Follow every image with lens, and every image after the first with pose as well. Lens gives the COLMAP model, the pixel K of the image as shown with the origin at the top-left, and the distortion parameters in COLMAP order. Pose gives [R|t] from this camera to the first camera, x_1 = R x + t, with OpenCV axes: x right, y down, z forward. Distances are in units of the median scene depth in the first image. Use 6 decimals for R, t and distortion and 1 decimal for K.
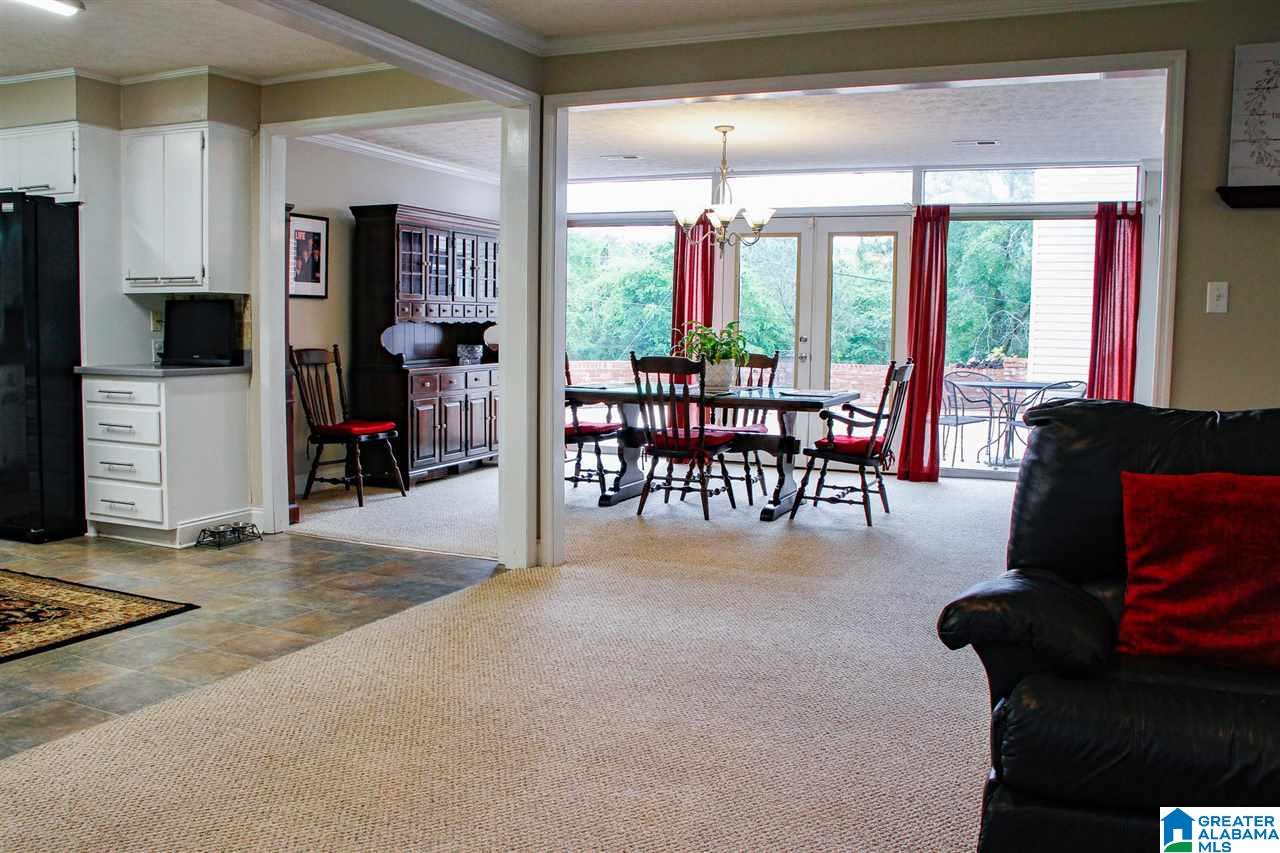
lens RADIAL K [[1084.4, 0, 622.4], [0, 1084.4, 450.8], [0, 0, 1]] dist [-0.173874, 0.147545]
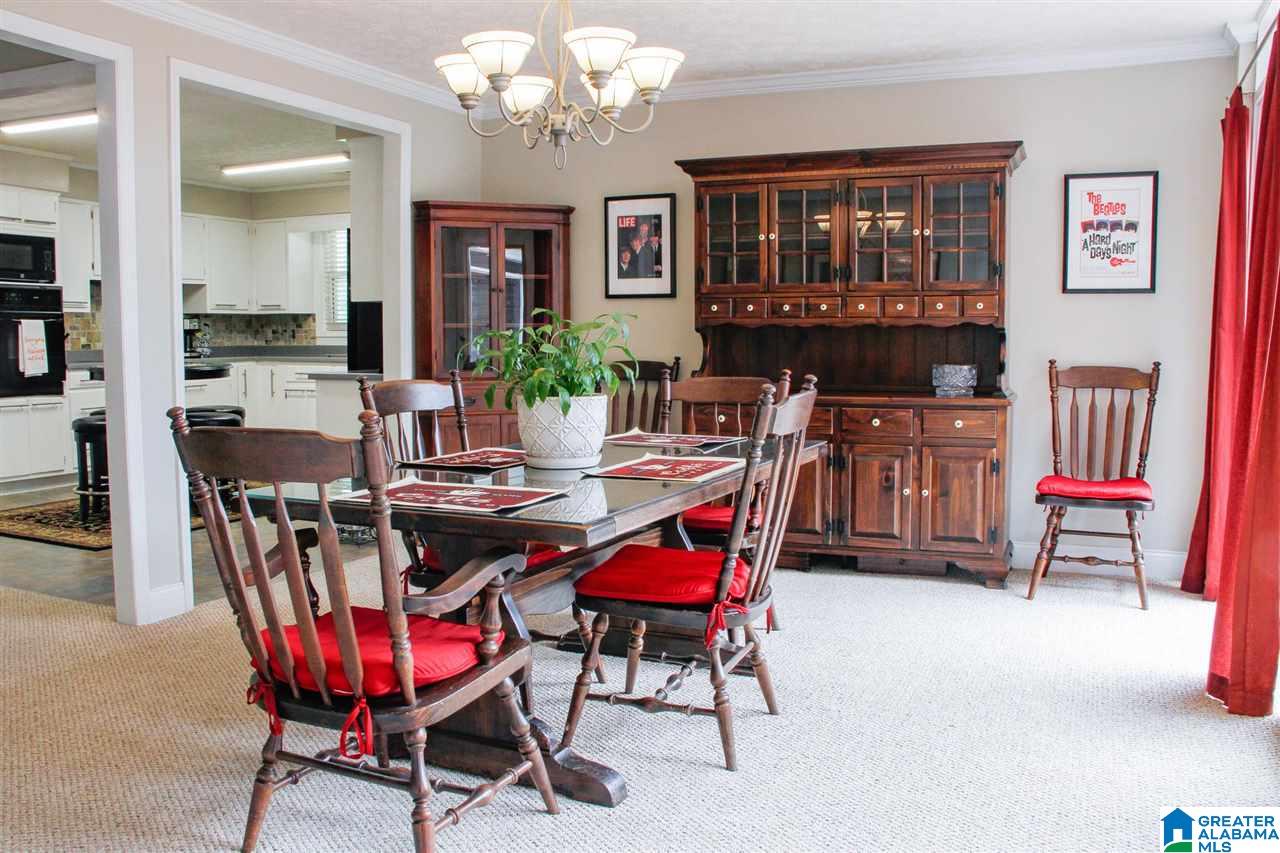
lens RADIAL K [[1084.4, 0, 638.8], [0, 1084.4, 425.9], [0, 0, 1]] dist [-0.173874, 0.147545]
pose [[0.000209, 0.075453, -0.997149, 0.658717], [-0.104834, 0.991656, 0.075015, -0.135769], [0.994490, 0.104520, 0.008117, 1.253450]]
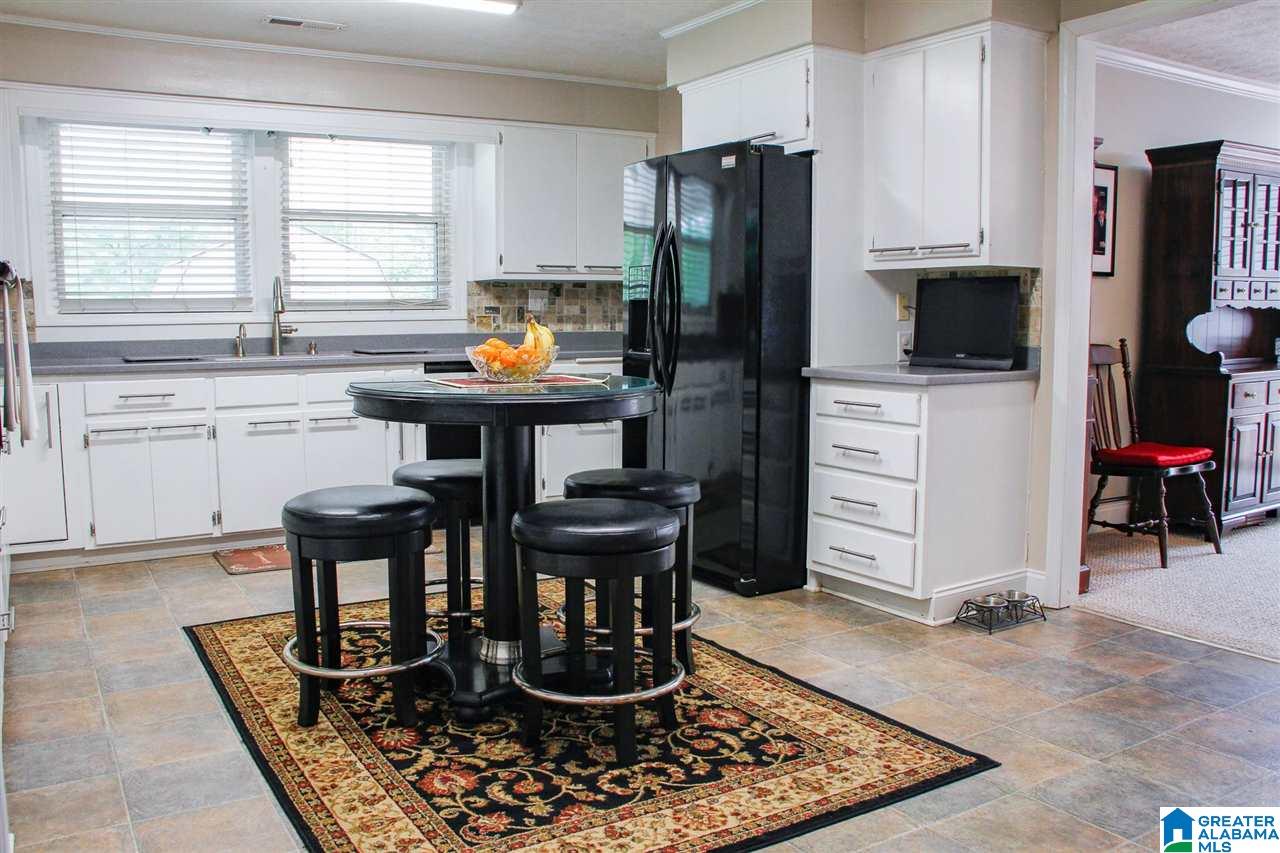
lens RADIAL K [[1084.4, 0, 642.1], [0, 1084.4, 420.2], [0, 0, 1]] dist [-0.173874, 0.147545]
pose [[0.835237, 0.033347, -0.548878, -0.188188], [-0.042302, 0.999098, -0.003672, -0.034086], [0.548260, 0.026286, 0.835895, 0.278828]]
